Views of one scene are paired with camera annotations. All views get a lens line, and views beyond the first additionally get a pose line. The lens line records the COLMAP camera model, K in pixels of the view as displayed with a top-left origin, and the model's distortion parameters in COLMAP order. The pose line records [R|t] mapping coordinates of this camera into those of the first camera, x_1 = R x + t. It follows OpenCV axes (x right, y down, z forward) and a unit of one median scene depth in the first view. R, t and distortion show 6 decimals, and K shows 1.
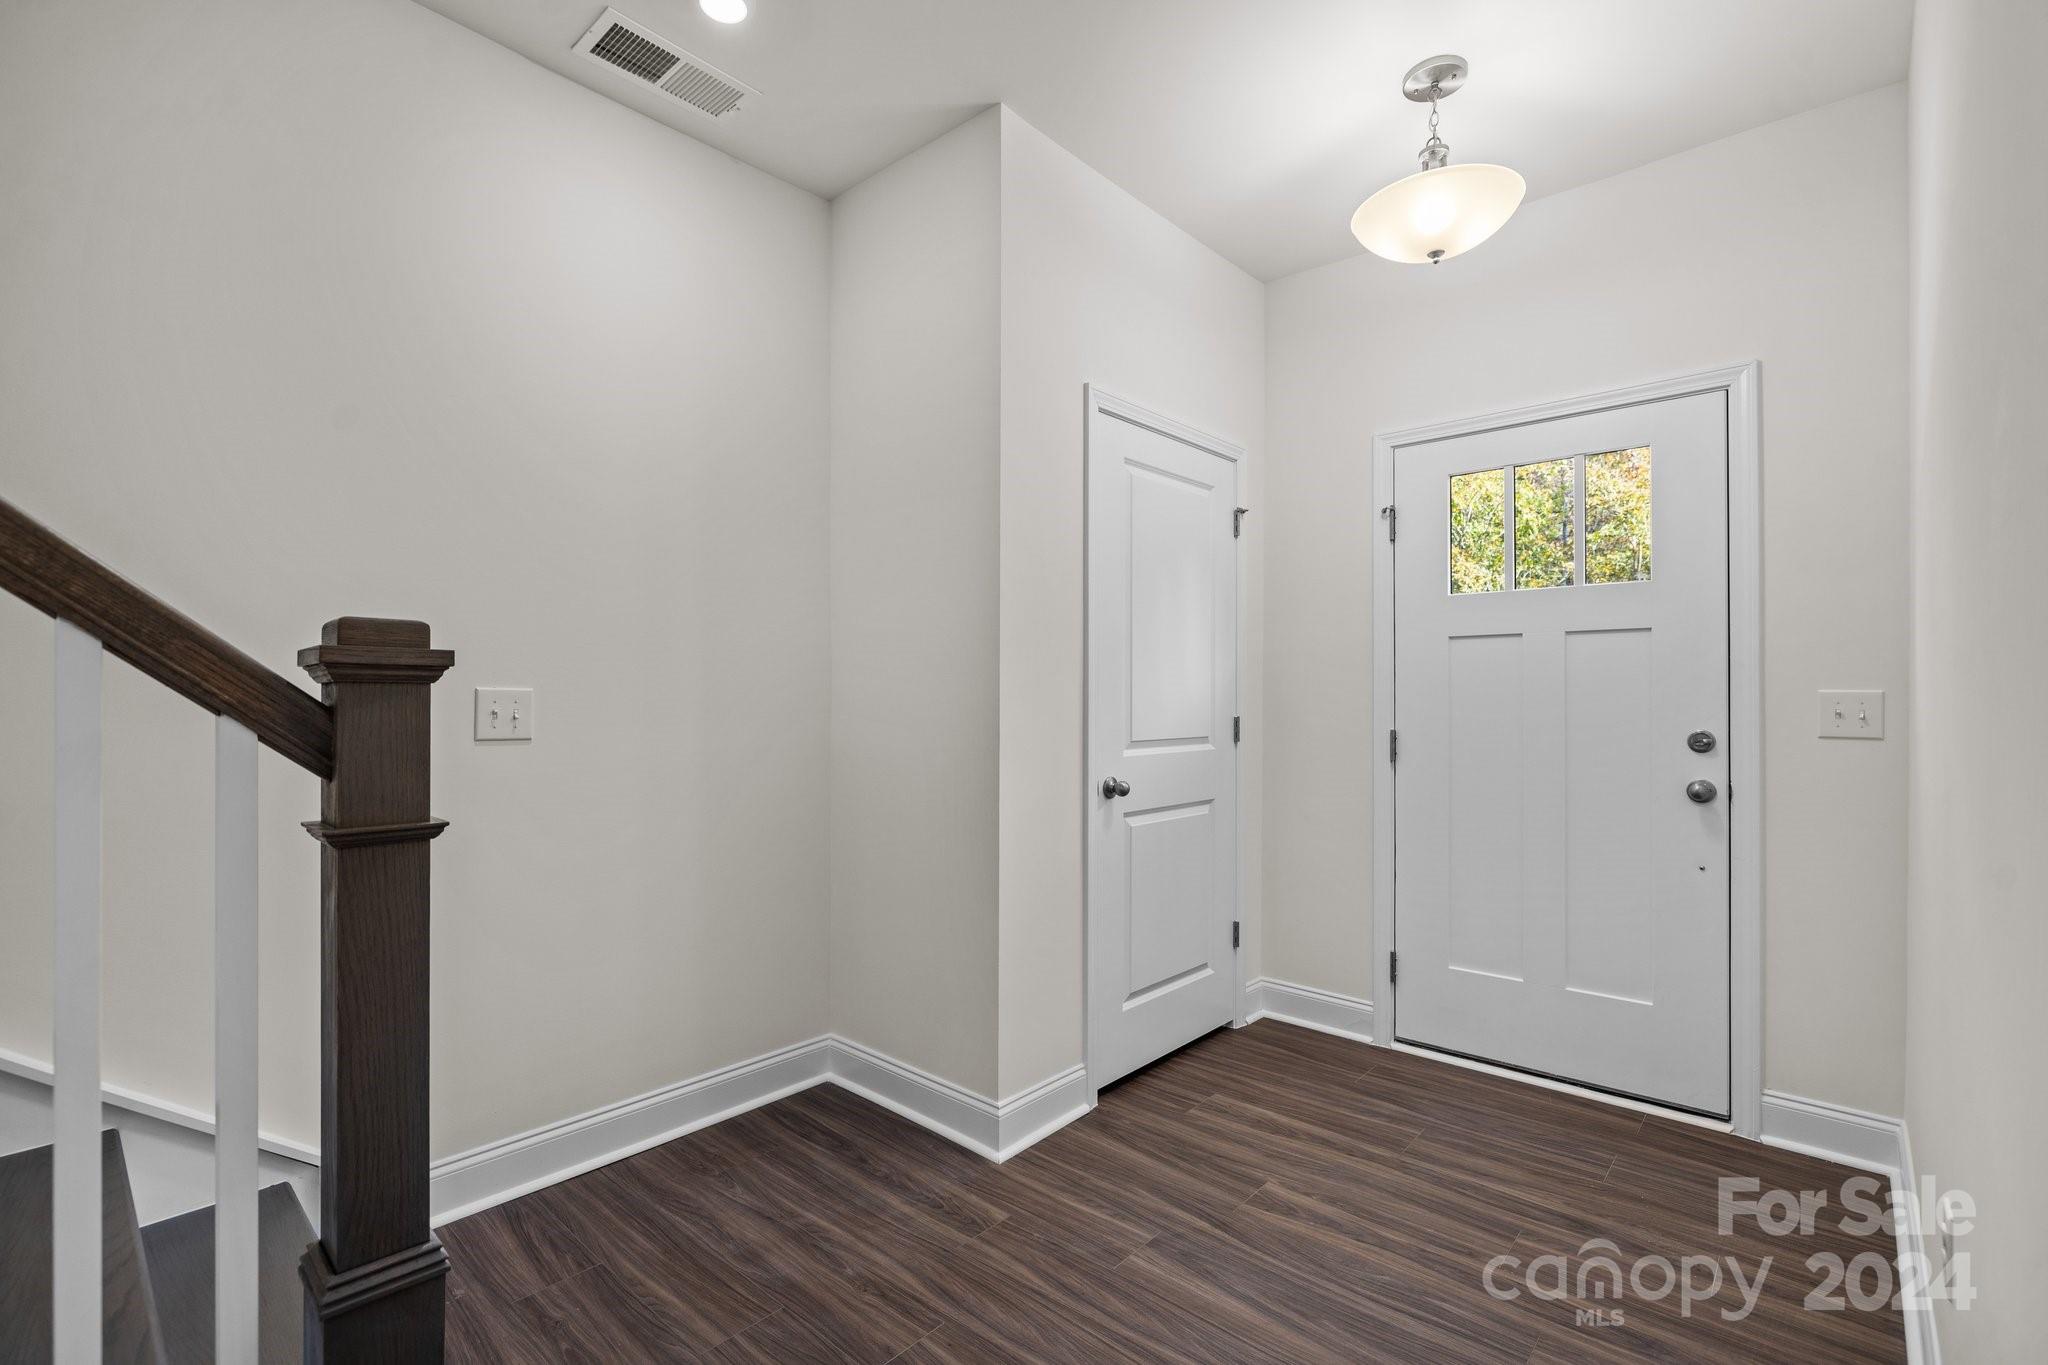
lens RADIAL K [[914.2, 0, 1013.9], [0, 914.2, 690.9], [0, 0, 1]] dist [0.000385, -0.000167]
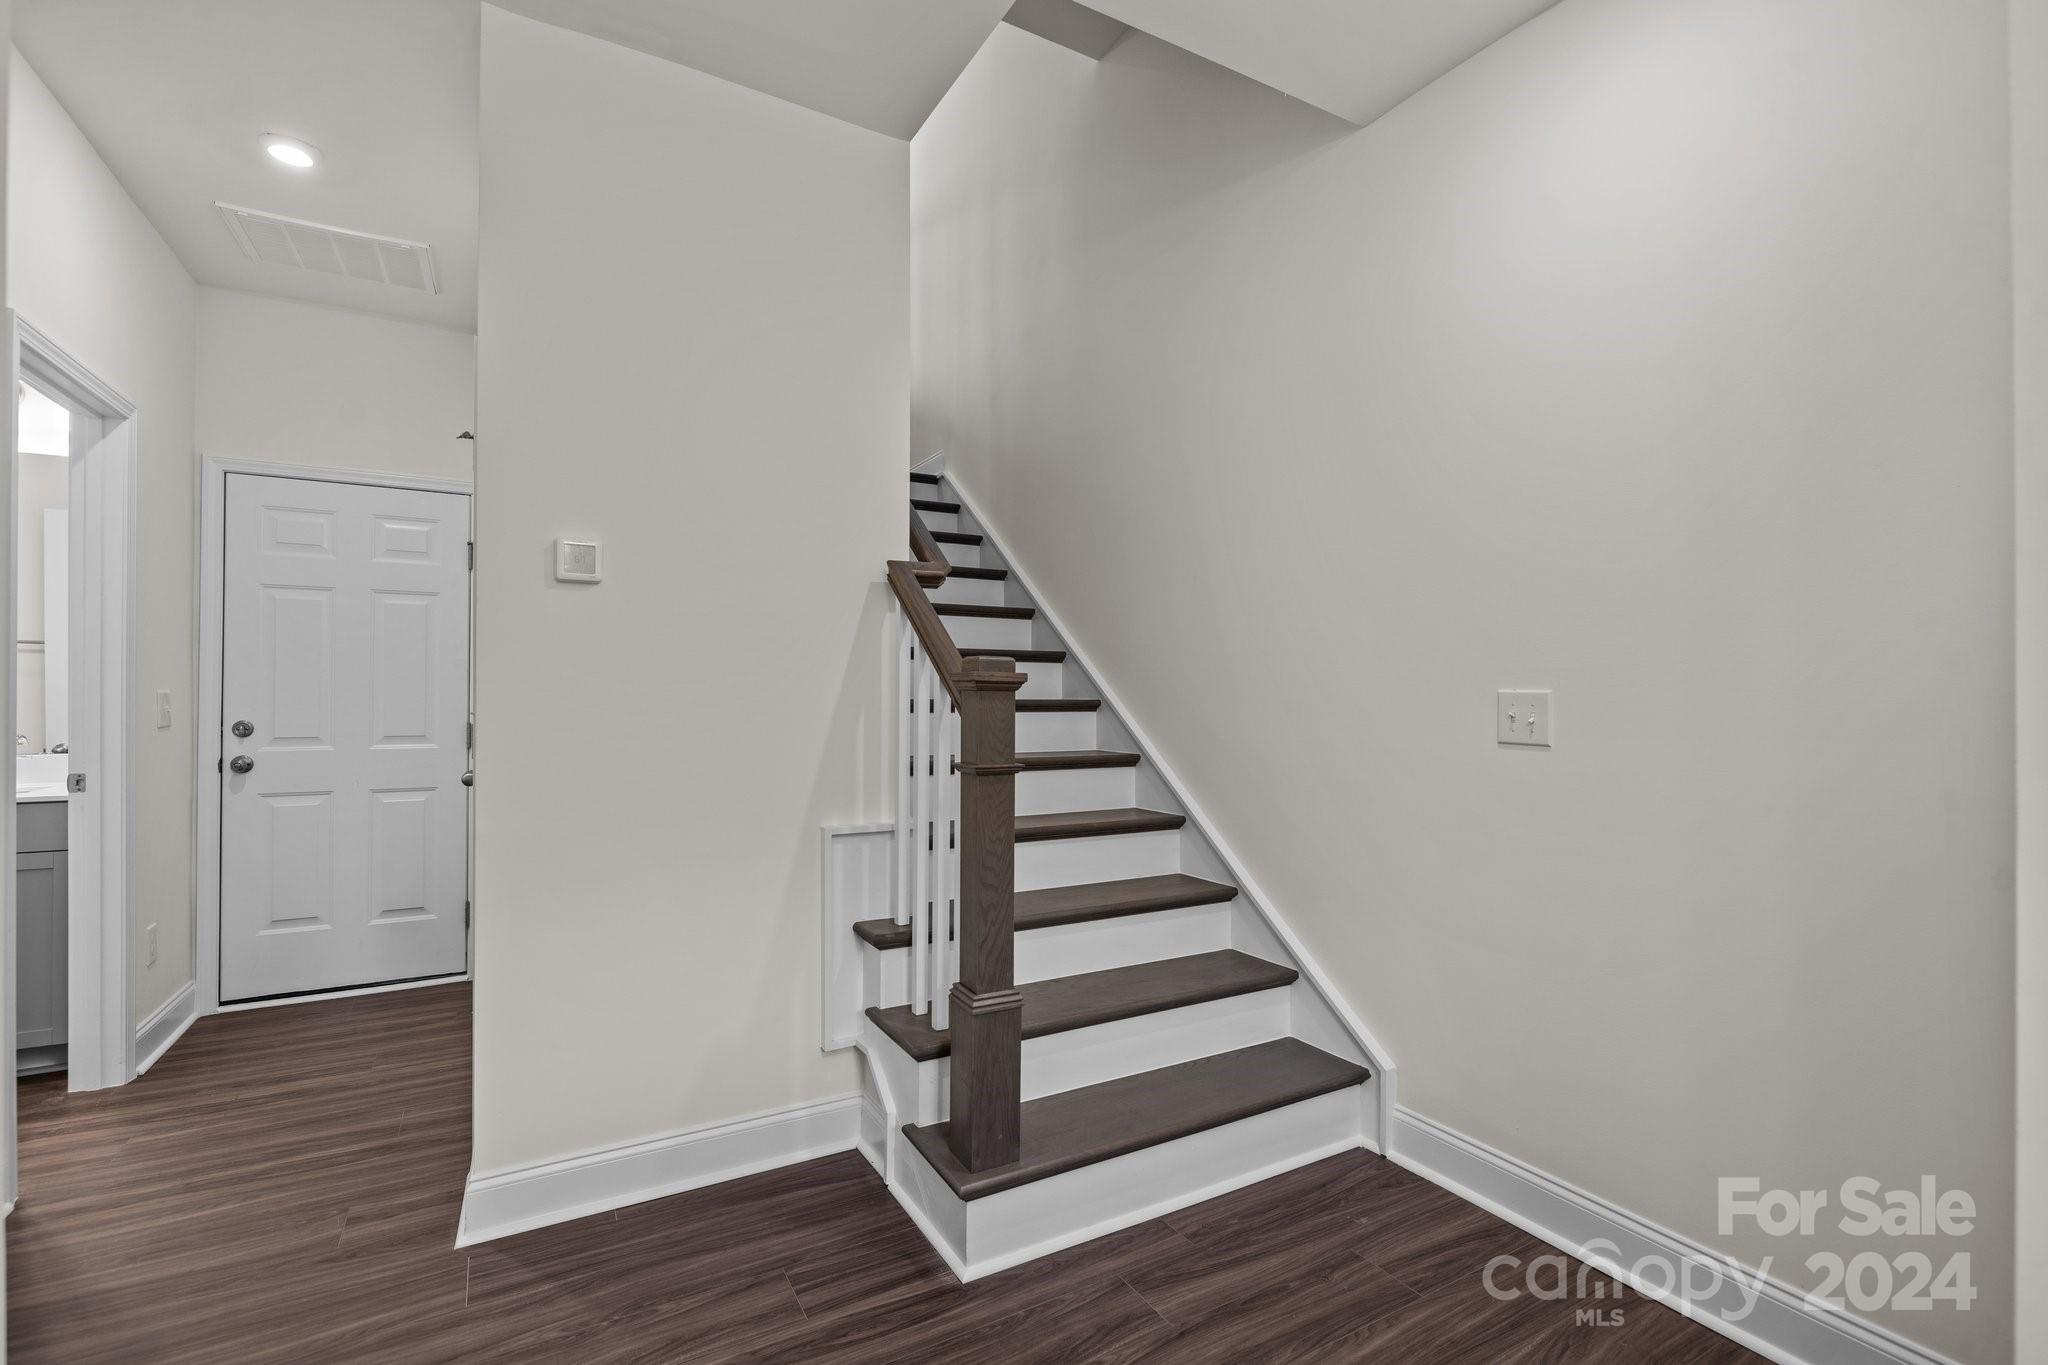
lens RADIAL K [[914.2, 0, 1013.9], [0, 914.2, 690.9], [0, 0, 1]] dist [0.000385, -0.000167]
pose [[-0.314355, -0.004266, -0.949296, 0.528852], [0.003619, 0.999977, -0.005692, 0.000970], [0.949299, -0.005225, -0.314332, 0.810340]]
